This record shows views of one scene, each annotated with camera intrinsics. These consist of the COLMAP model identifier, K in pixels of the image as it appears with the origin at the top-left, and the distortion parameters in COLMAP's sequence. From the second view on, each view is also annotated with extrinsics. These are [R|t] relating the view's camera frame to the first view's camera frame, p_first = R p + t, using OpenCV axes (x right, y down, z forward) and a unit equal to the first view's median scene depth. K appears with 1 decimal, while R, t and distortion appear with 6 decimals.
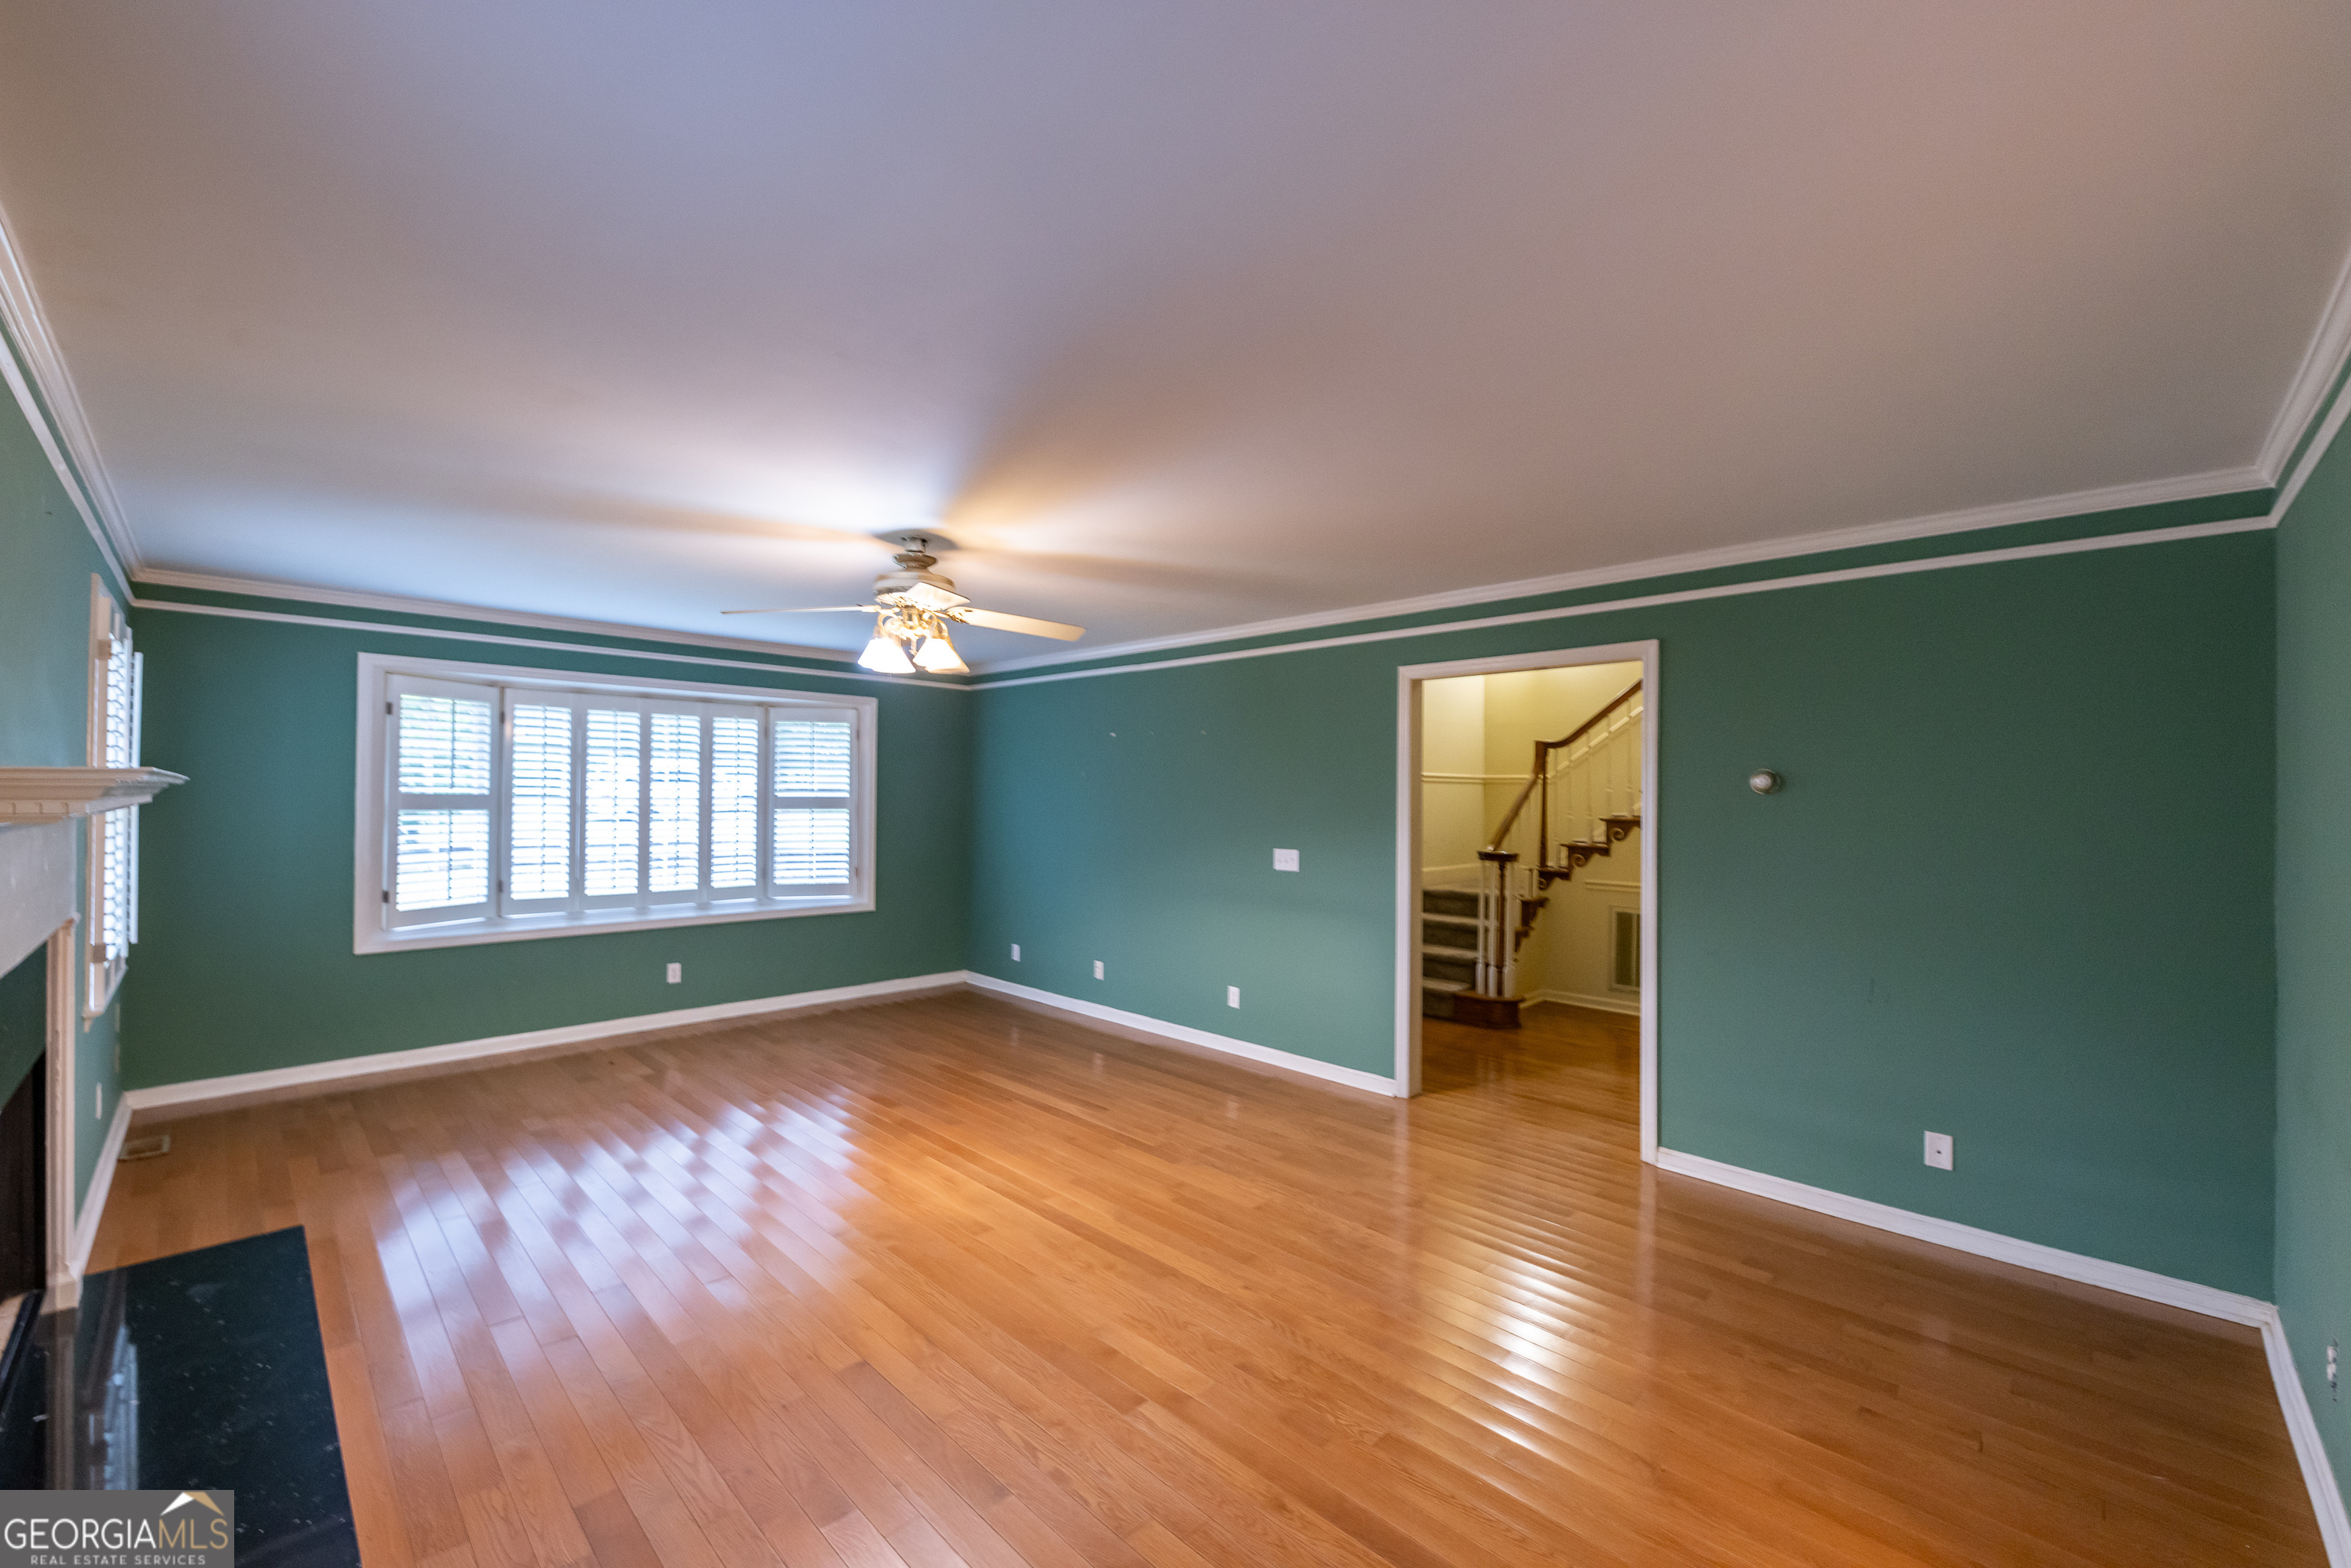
lens RADIAL K [[945.6, 0, 1178.4], [0, 945.6, 793.4], [0, 0, 1]] dist [0.003941, 0.000106]
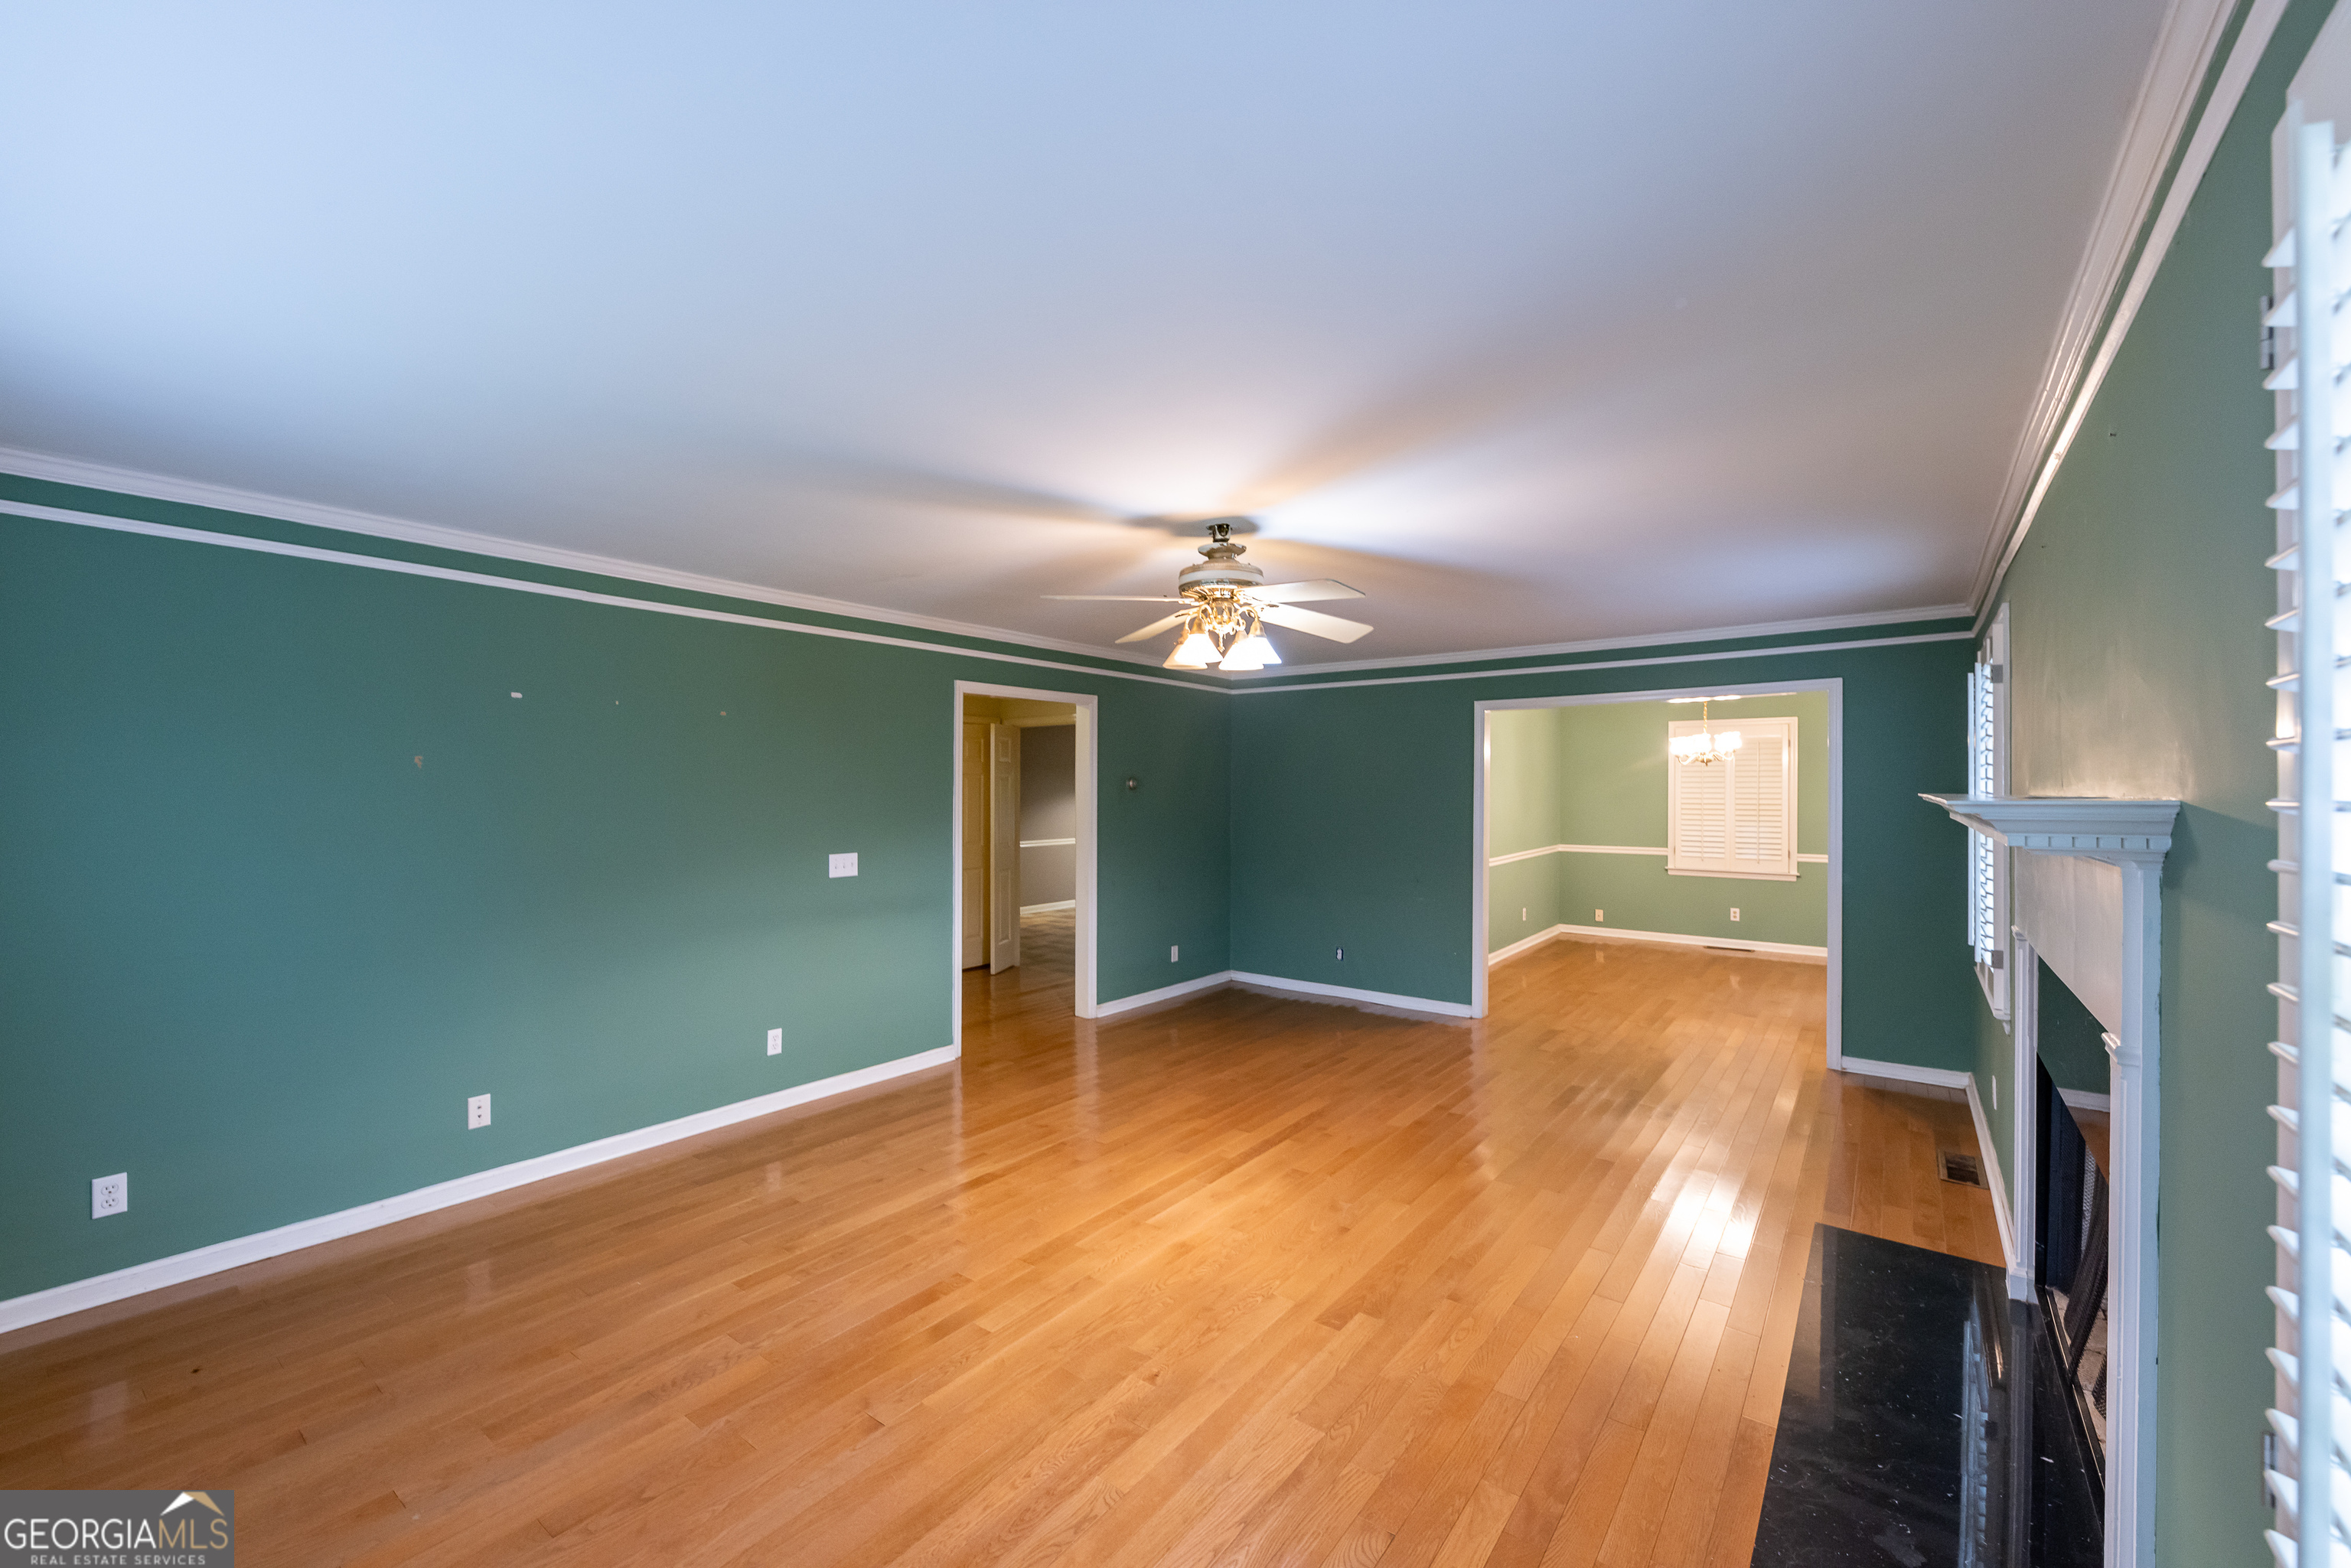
lens RADIAL K [[945.6, 0, 1134.3], [0, 945.6, 775.9], [0, 0, 1]] dist [0.003941, 0.000106]
pose [[-0.112010, 0.005486, 0.993692, -0.838336], [-0.004089, 0.999974, -0.005982, -0.012117], [-0.993699, -0.004733, -0.111984, 0.829709]]
